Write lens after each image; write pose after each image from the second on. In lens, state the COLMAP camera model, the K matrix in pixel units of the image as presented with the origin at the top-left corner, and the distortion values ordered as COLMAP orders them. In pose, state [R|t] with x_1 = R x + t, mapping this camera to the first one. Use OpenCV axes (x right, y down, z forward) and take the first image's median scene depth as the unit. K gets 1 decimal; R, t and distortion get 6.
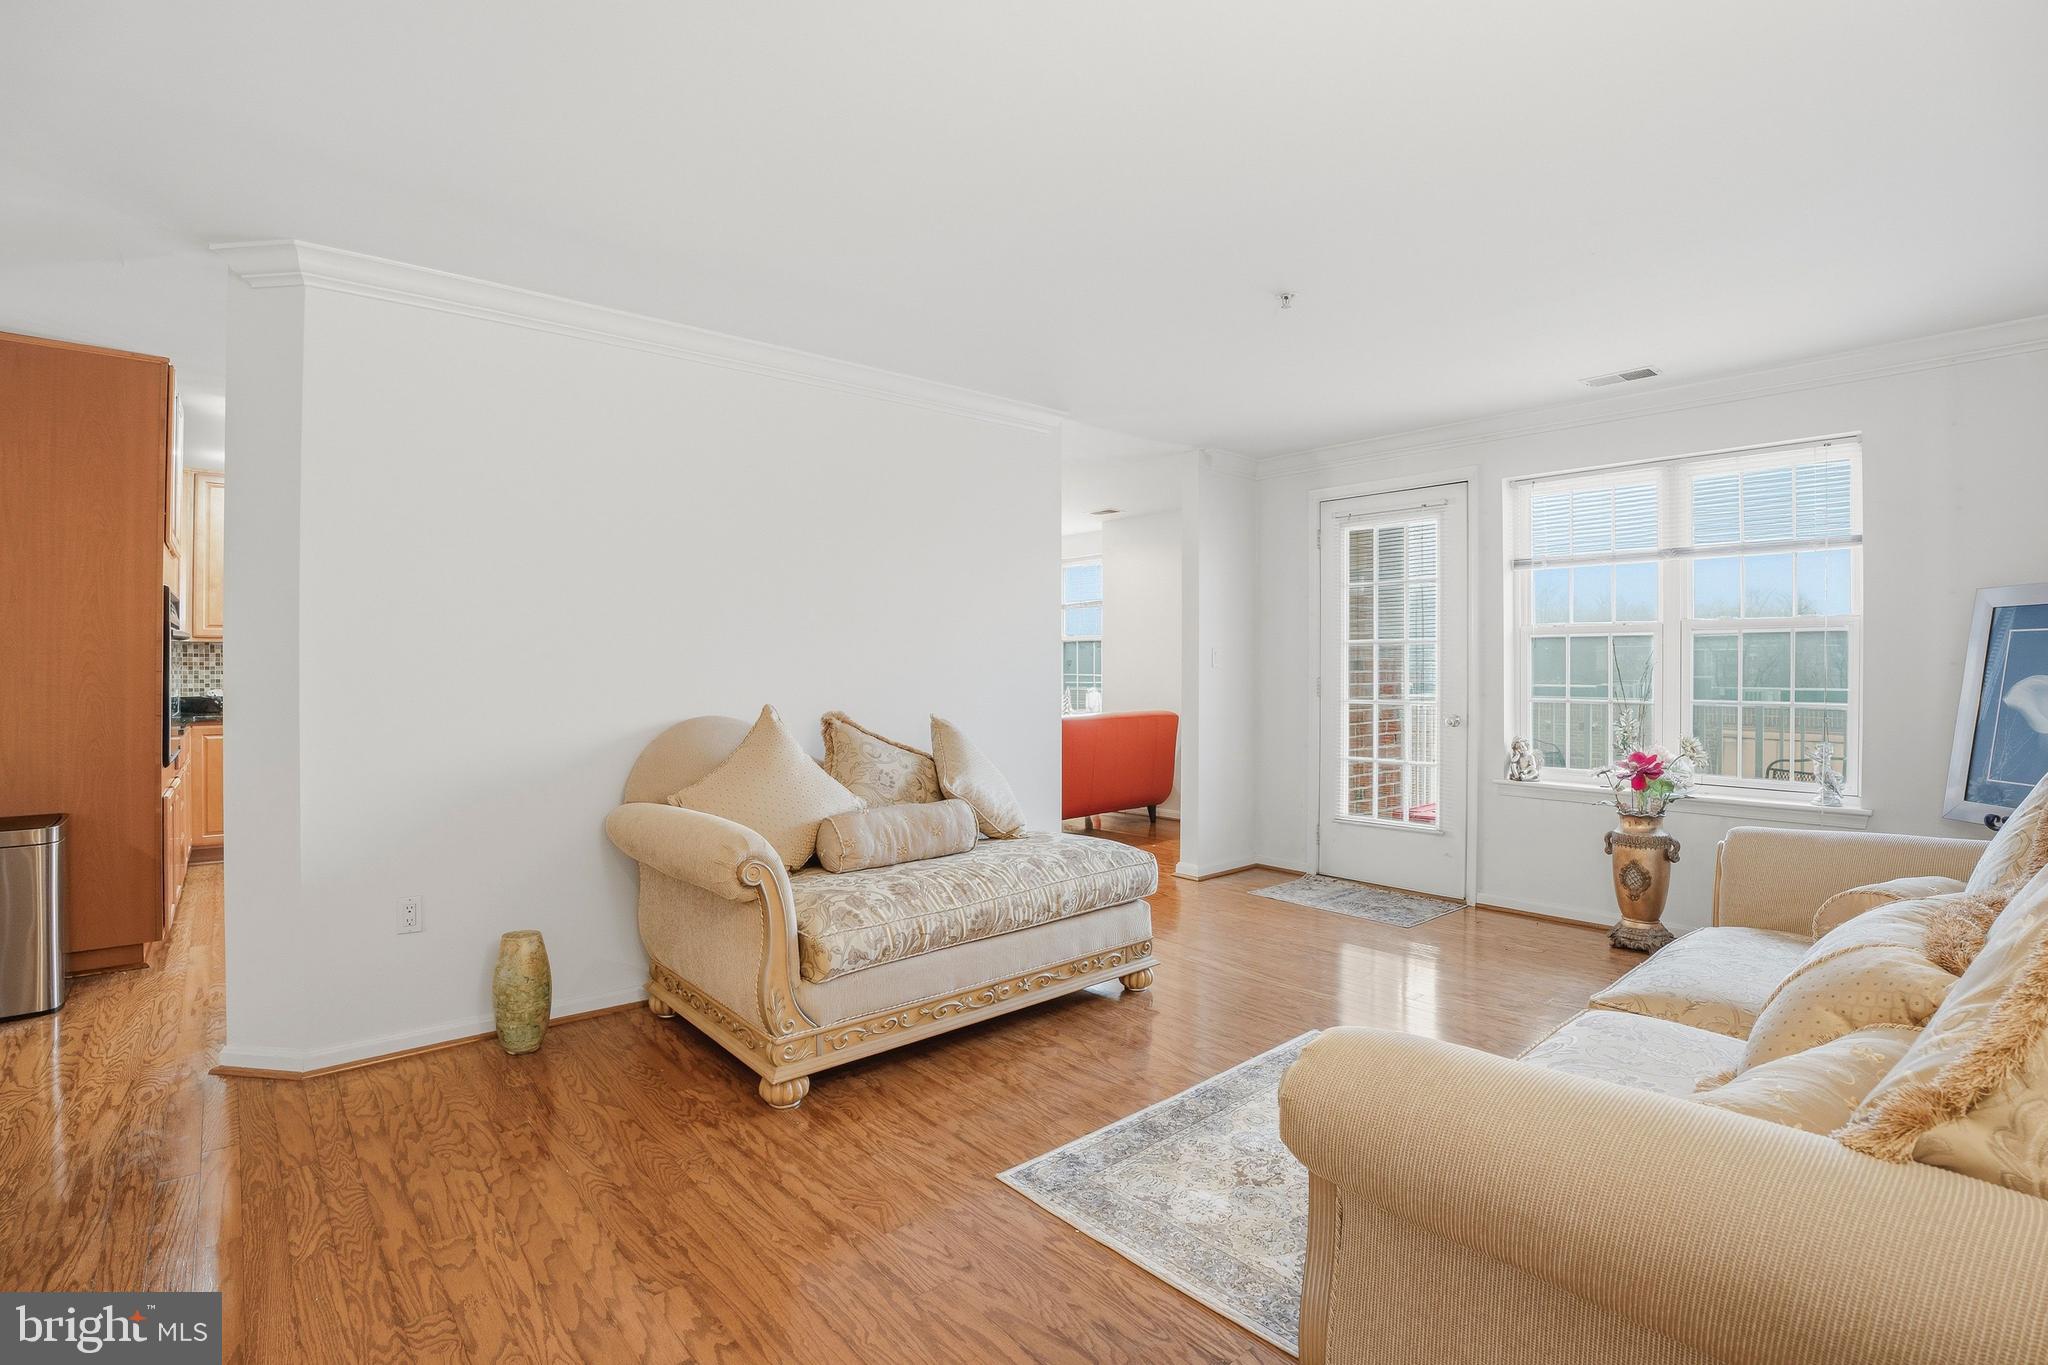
lens RADIAL K [[934.7, 0, 1033.9], [0, 934.7, 675.0], [0, 0, 1]] dist [-0.036345, 0.000431]
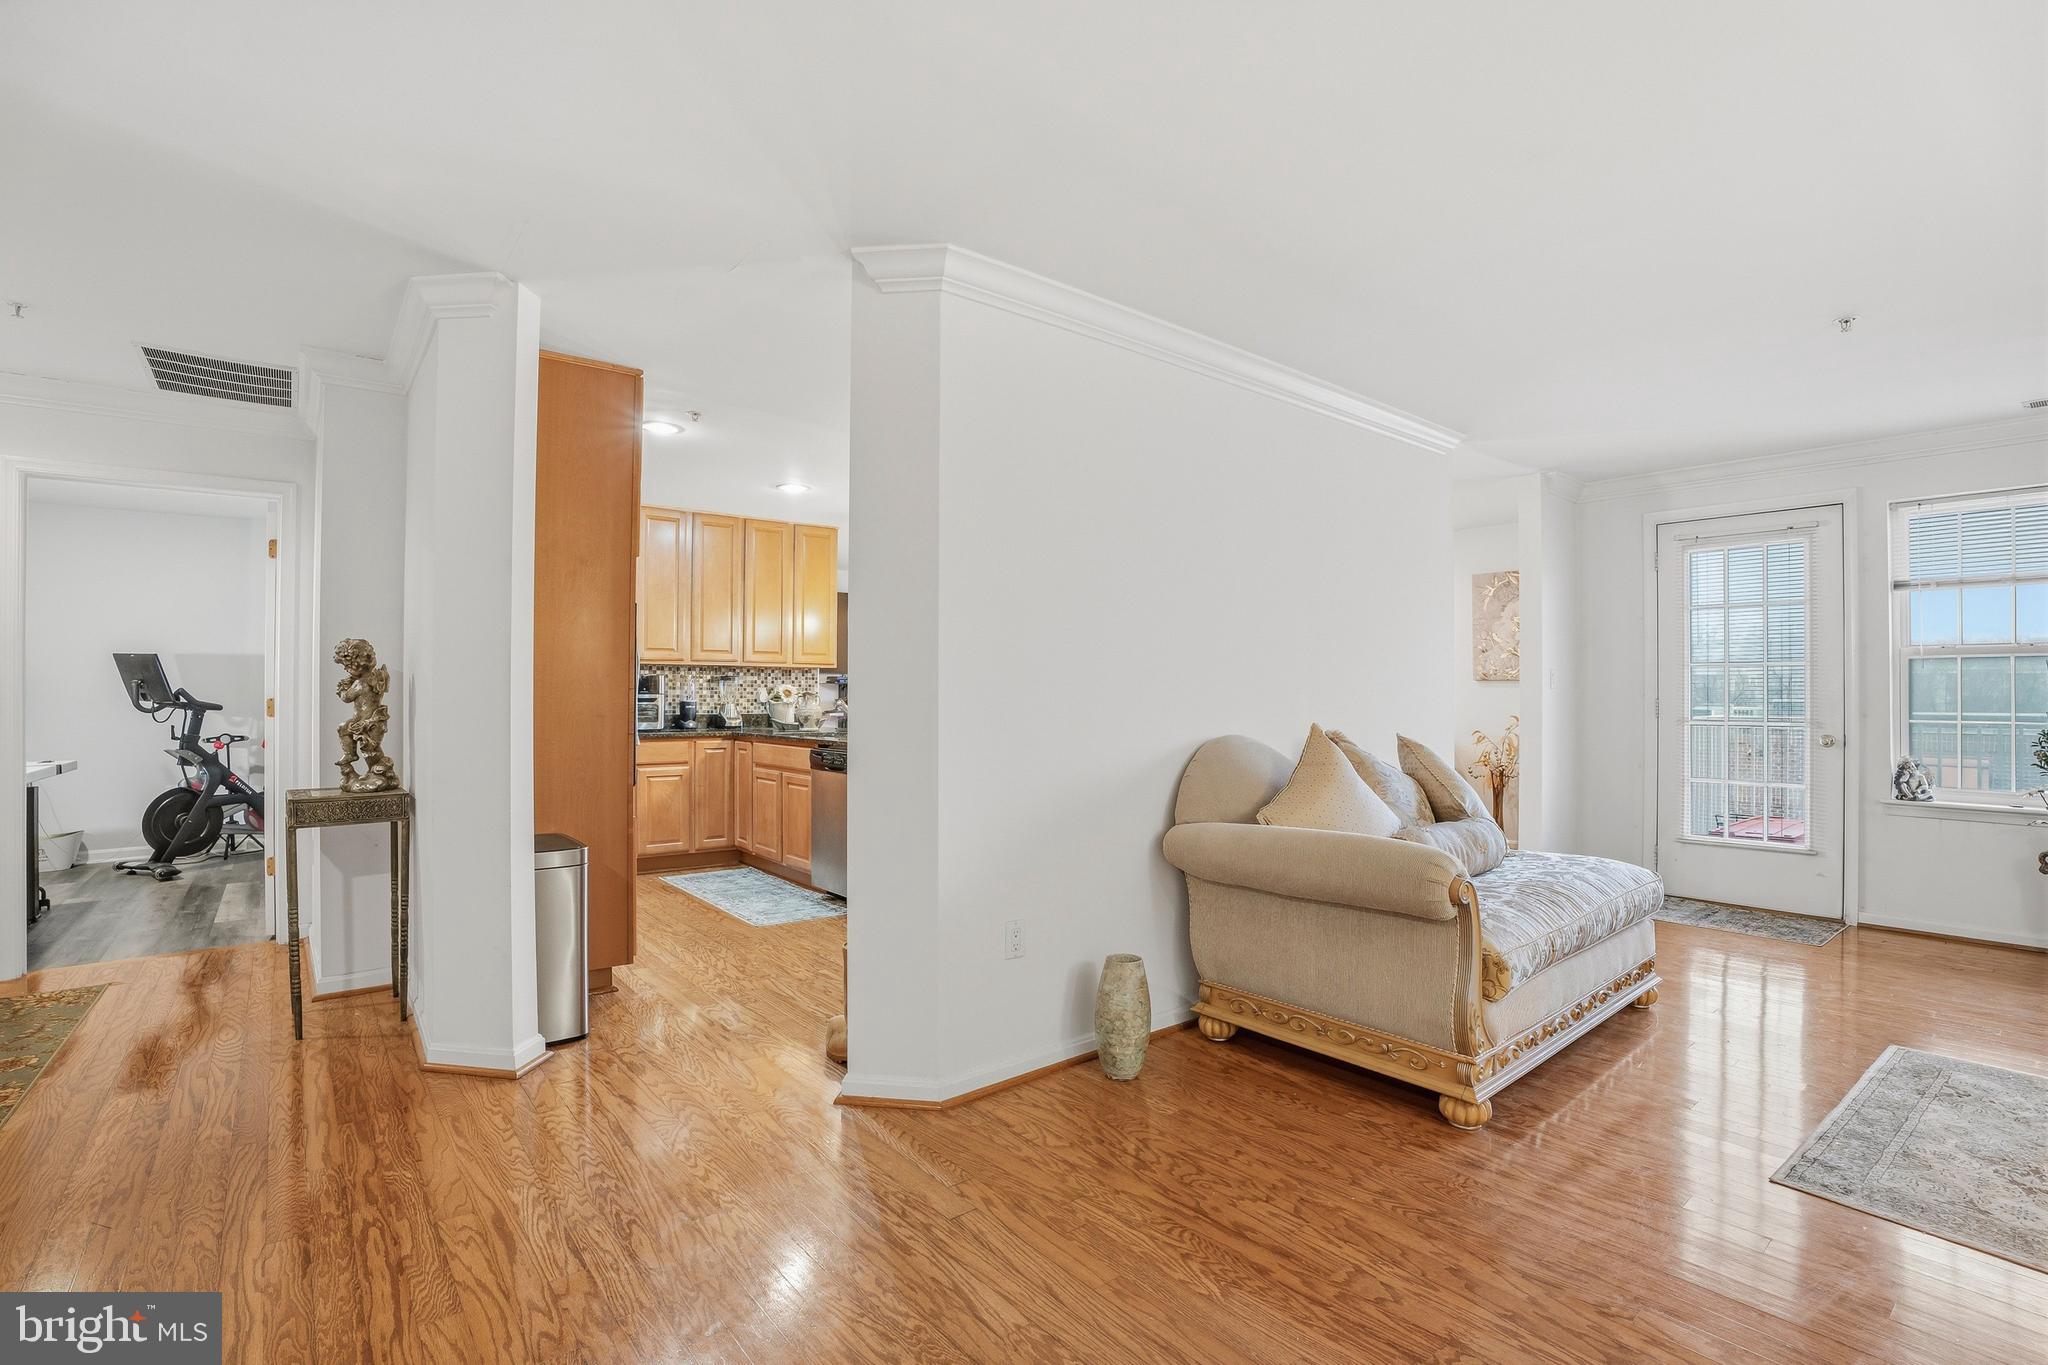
lens RADIAL K [[928.7, 0, 1066.6], [0, 928.7, 688.5], [0, 0, 1]] dist [-0.041438, 0.000779]
pose [[0.999861, 0.001945, -0.016559, -0.489695], [-0.002134, 0.999933, -0.011391, 0.006695], [0.016536, 0.011425, 0.999798, 0.011619]]
